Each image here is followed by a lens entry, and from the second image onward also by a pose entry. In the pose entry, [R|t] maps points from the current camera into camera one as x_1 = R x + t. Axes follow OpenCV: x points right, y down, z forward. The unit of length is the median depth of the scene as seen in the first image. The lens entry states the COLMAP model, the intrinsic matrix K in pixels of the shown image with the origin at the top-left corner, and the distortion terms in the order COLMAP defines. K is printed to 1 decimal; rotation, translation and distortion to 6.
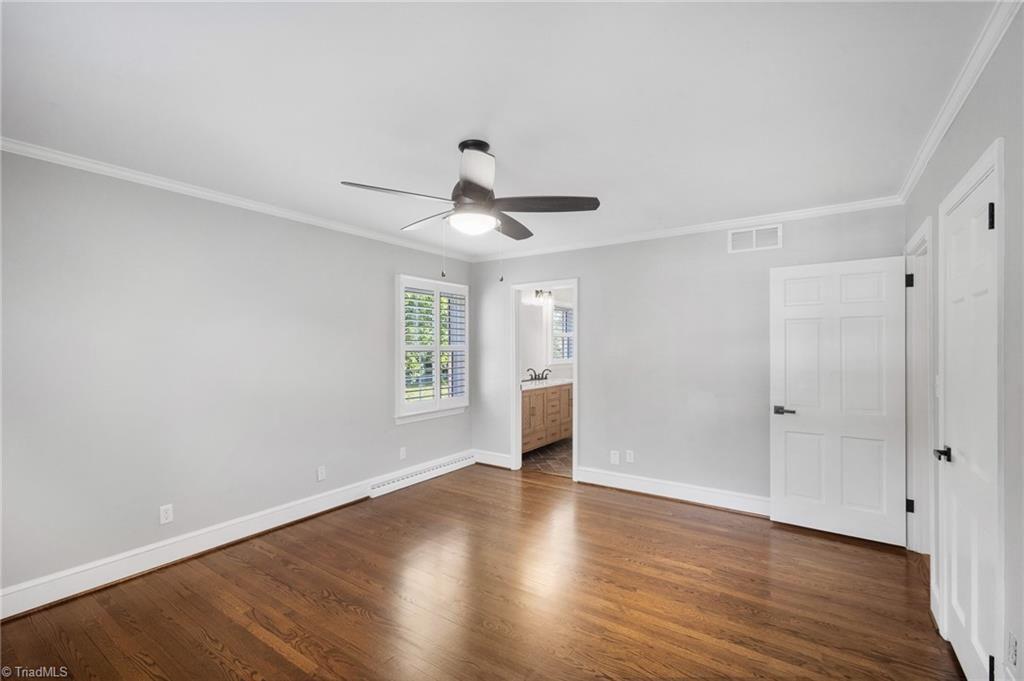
lens RADIAL K [[450.7, 0, 514.9], [0, 450.7, 346.0], [0, 0, 1]] dist [-0.000936, 0.000537]
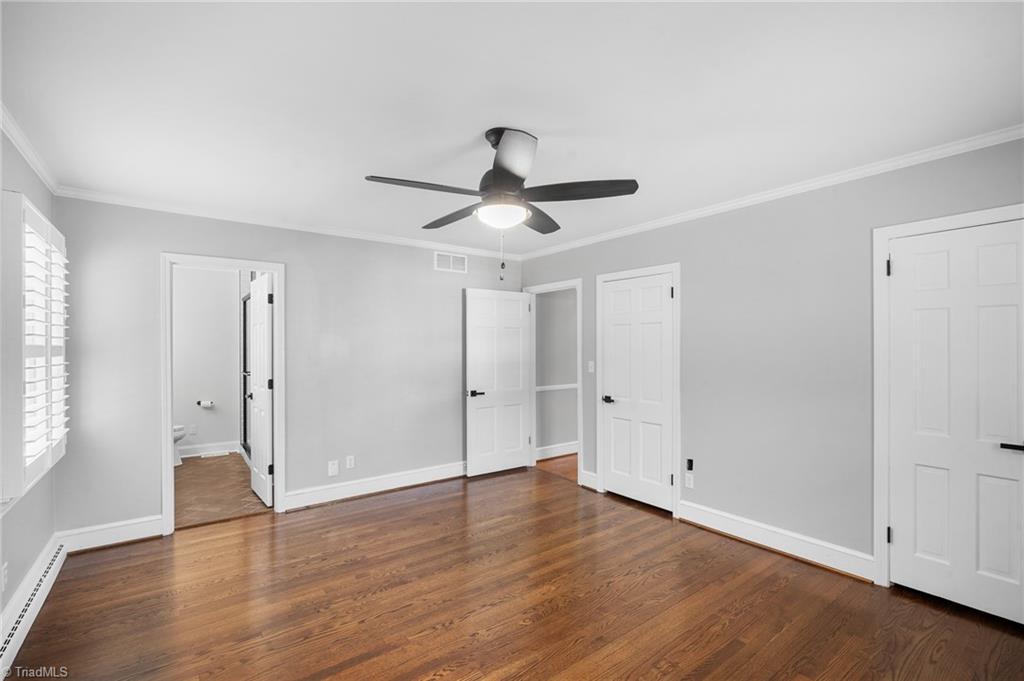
lens RADIAL K [[450.7, 0, 511.0], [0, 450.7, 344.4], [0, 0, 1]] dist [-0.000936, 0.000537]
pose [[0.326539, 0.003976, 0.945176, -0.626005], [-0.000820, 0.999992, -0.003923, -0.000127], [-0.945184, 0.000506, 0.326539, 0.426126]]
